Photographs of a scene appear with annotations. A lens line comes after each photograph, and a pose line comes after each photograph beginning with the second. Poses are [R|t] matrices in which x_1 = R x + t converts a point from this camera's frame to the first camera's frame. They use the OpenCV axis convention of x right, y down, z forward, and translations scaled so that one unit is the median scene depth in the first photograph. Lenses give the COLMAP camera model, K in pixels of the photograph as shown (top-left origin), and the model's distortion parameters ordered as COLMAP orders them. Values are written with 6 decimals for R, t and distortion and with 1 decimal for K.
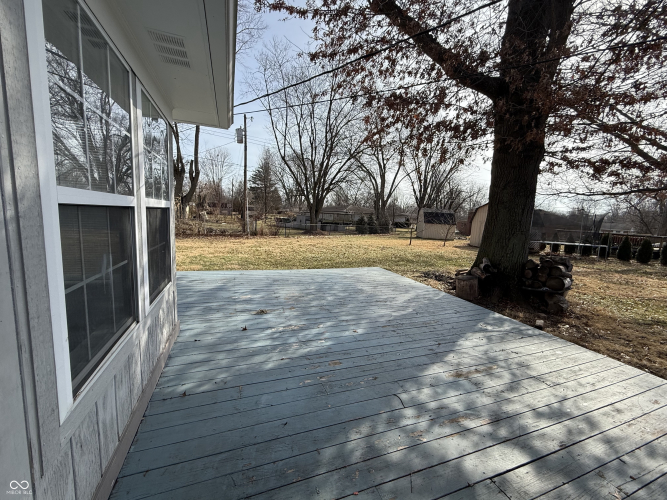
lens RADIAL K [[270.0, 0, 333.5], [0, 270.0, 250.0], [0, 0, 1]] dist [-0.003521, 0.000299]
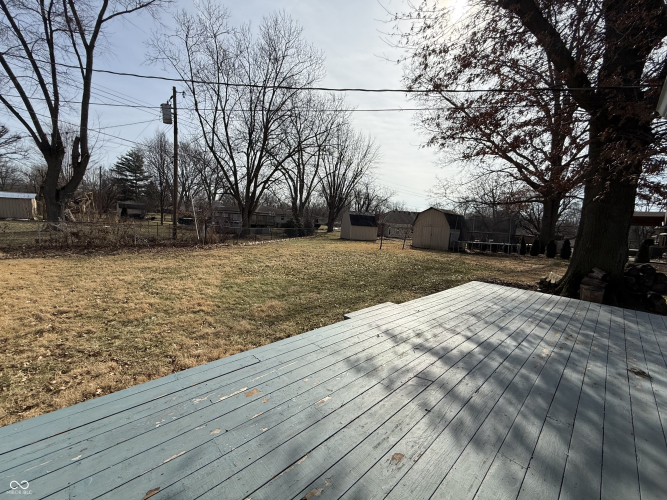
lens RADIAL K [[273.1, 0, 333.5], [0, 273.1, 250.0], [0, 0, 1]] dist [-0.018487, -0.000010]
pose [[0.919614, -0.040332, 0.390747, -0.226860], [0.040390, 0.999151, 0.008075, -0.025315], [-0.390741, 0.008356, 0.920463, 0.115214]]
